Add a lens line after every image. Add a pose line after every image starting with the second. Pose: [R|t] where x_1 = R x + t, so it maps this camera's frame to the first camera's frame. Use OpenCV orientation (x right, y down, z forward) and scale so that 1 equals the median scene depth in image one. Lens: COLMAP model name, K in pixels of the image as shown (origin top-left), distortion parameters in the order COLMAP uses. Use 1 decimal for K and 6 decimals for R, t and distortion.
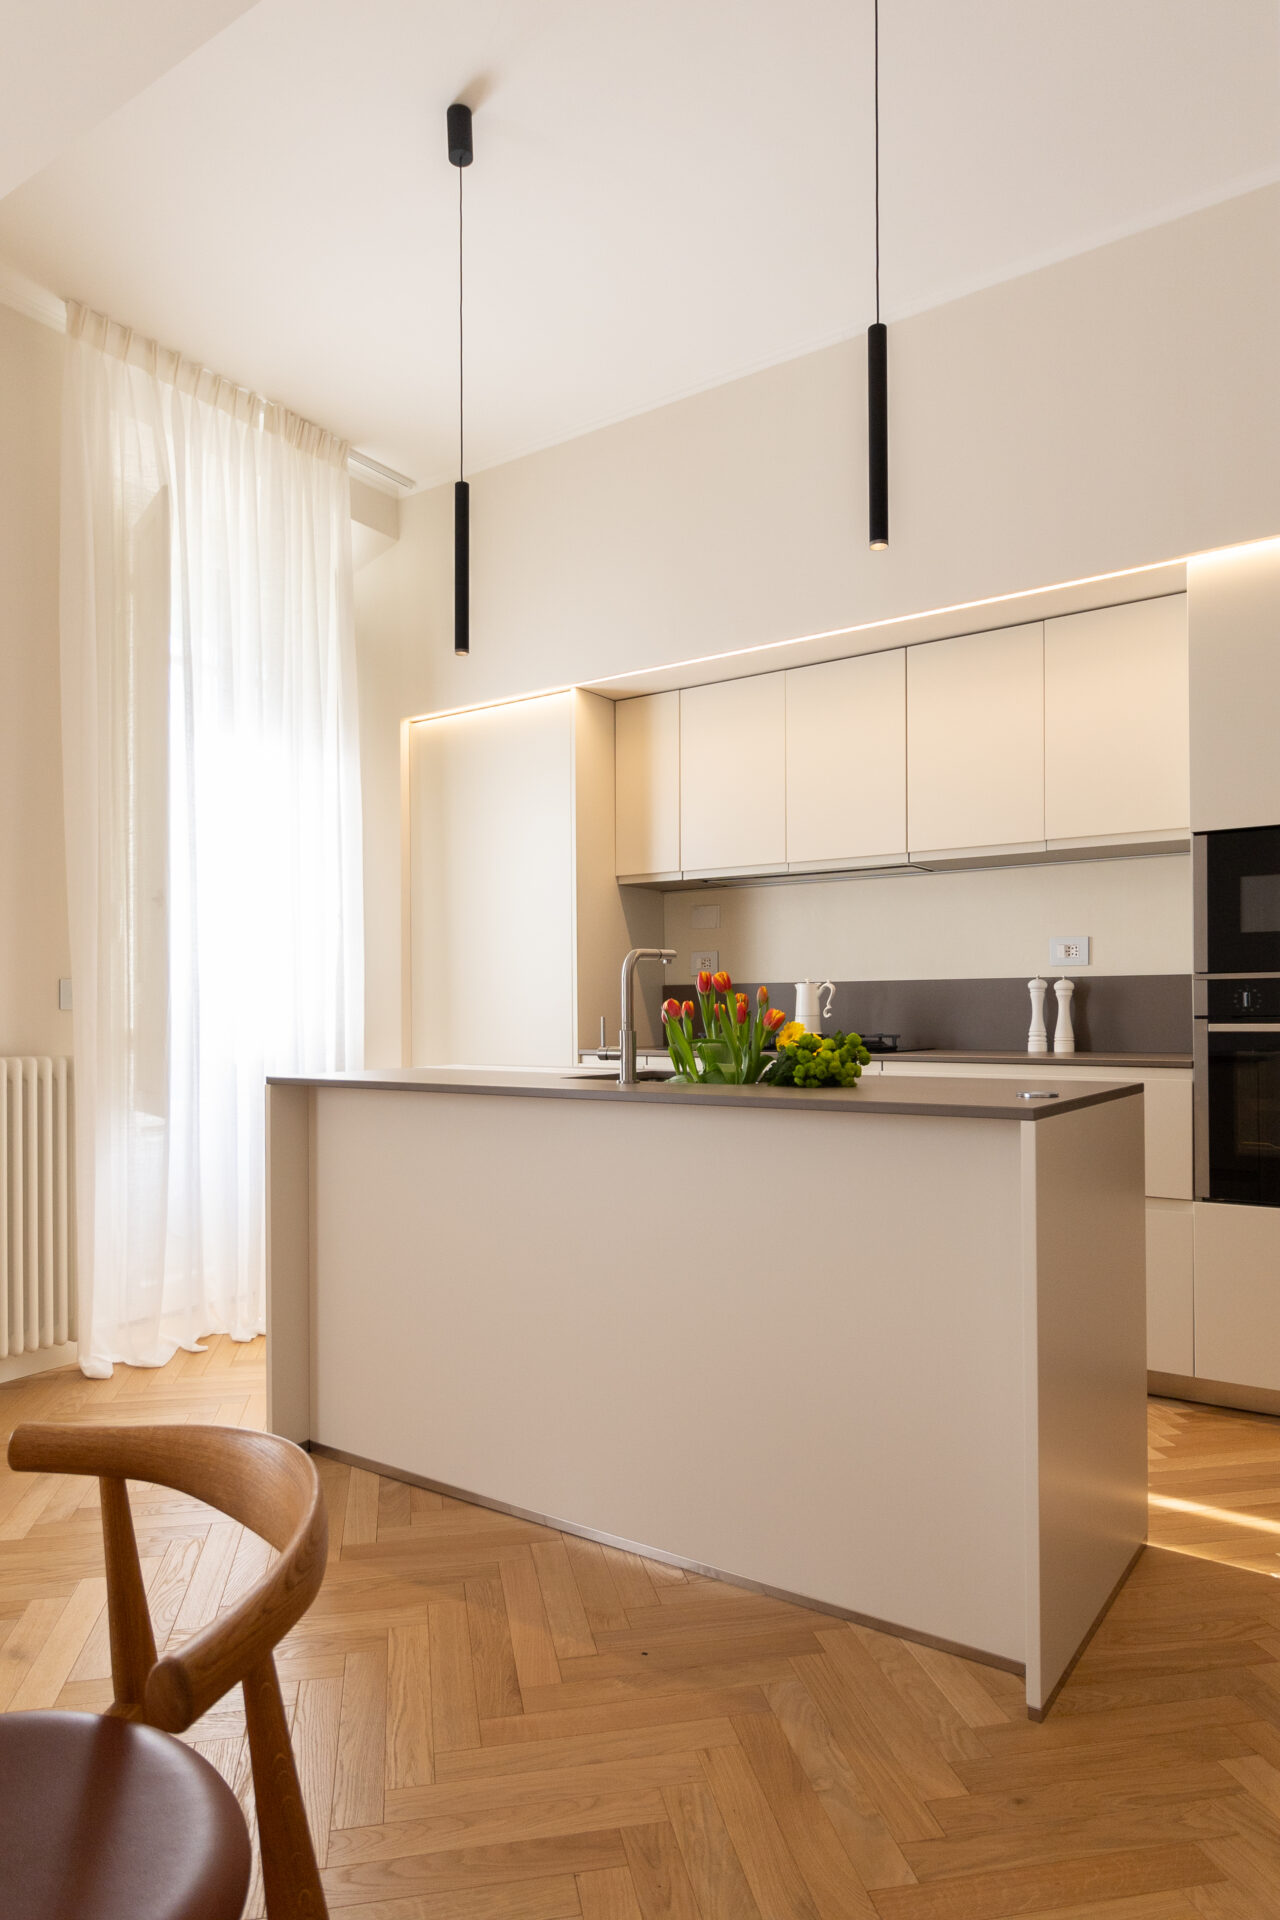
lens RADIAL K [[1070.3, 0, 640.0], [0, 1070.3, 960.0], [0, 0, 1]] dist [-0.000904, -0.000274]
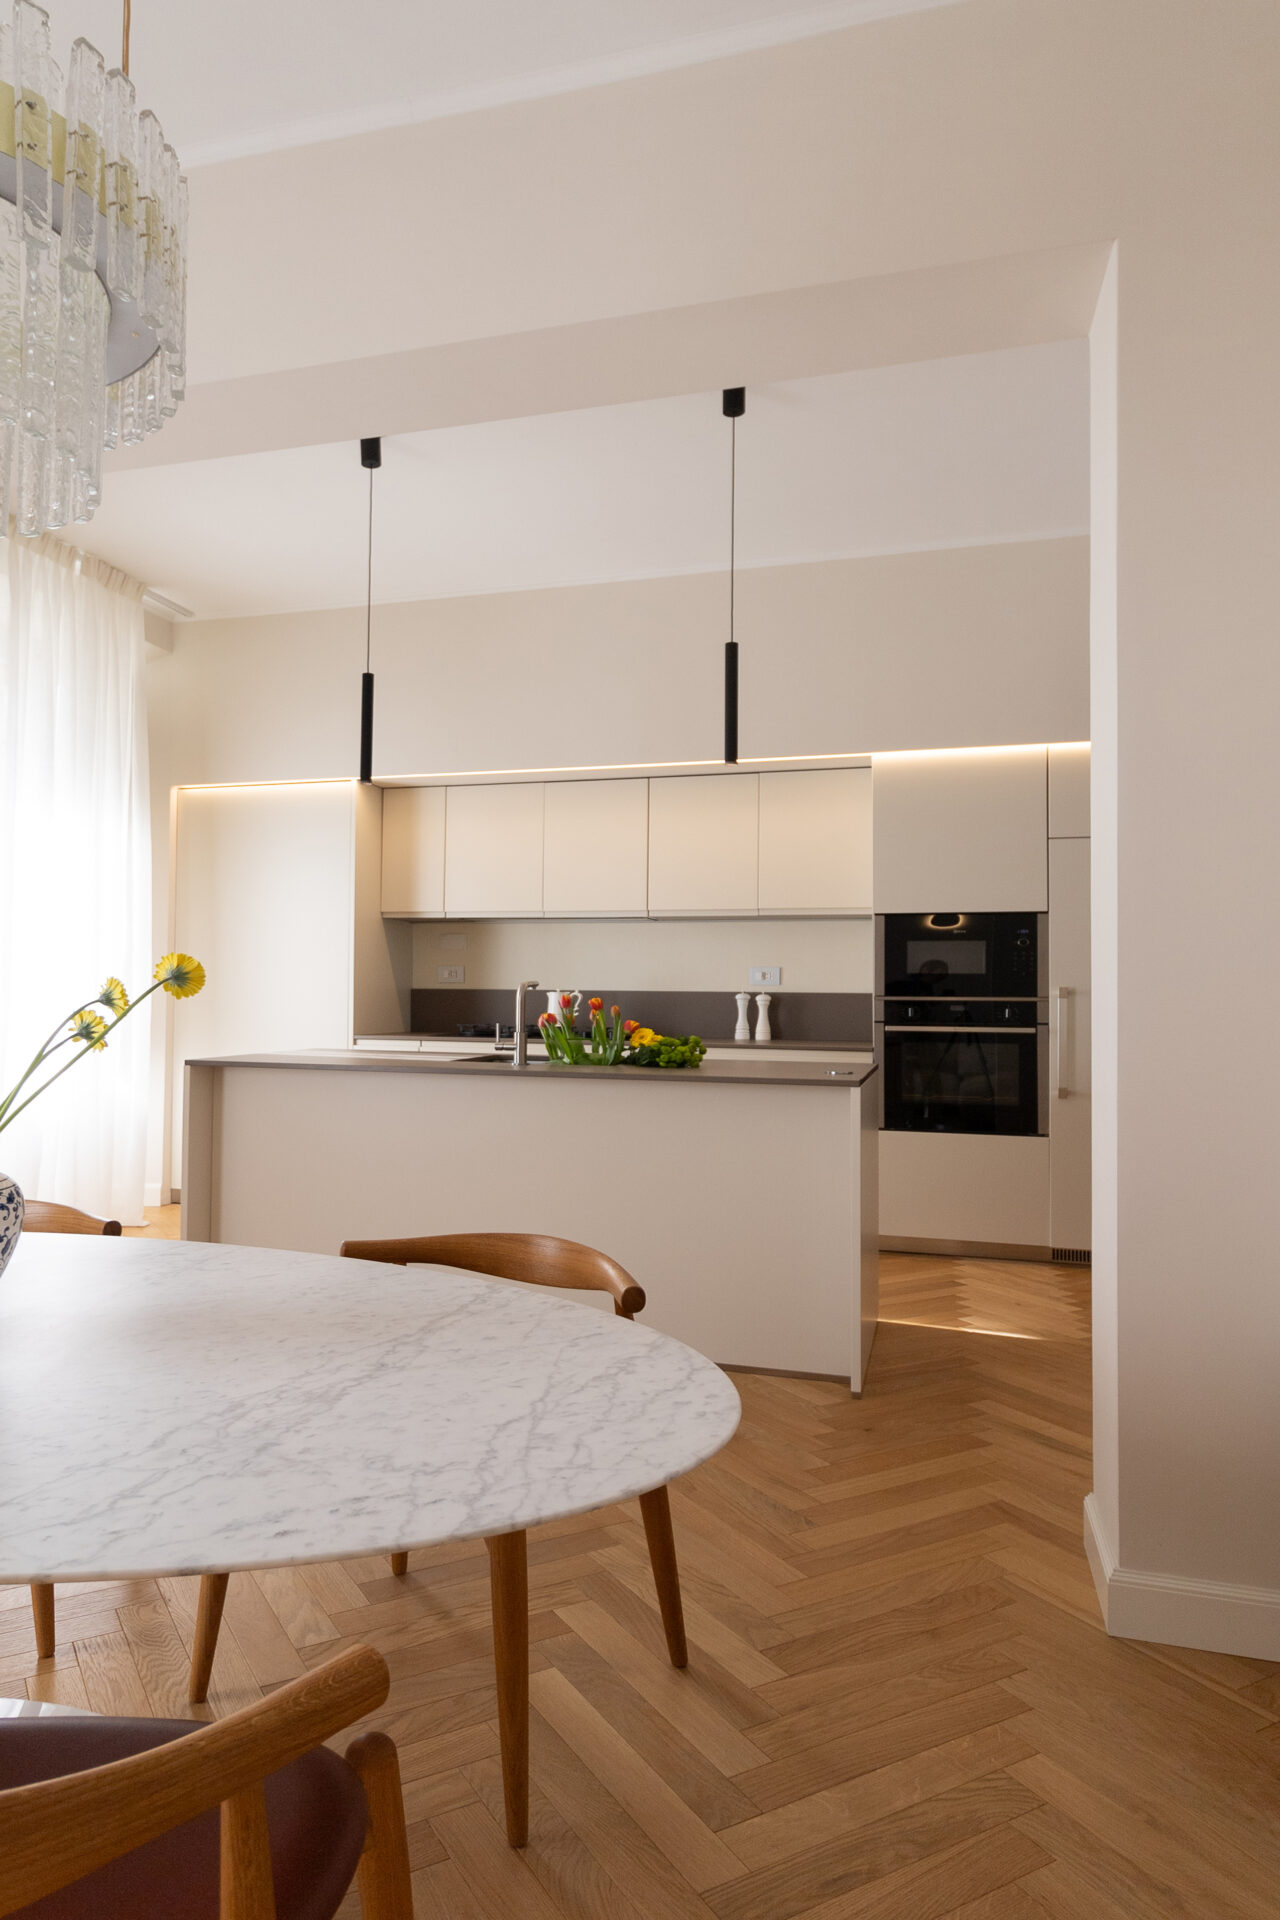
lens RADIAL K [[595.5, 0, 639.8], [0, 595.5, 1001.6], [0, 0, 1]] dist [0.000001, -0.000026]
pose [[0.998863, -0.009891, 0.046630, 0.179807], [0.009763, 0.999948, 0.002955, 0.026132], [-0.046657, -0.002497, 0.998908, 0.129306]]
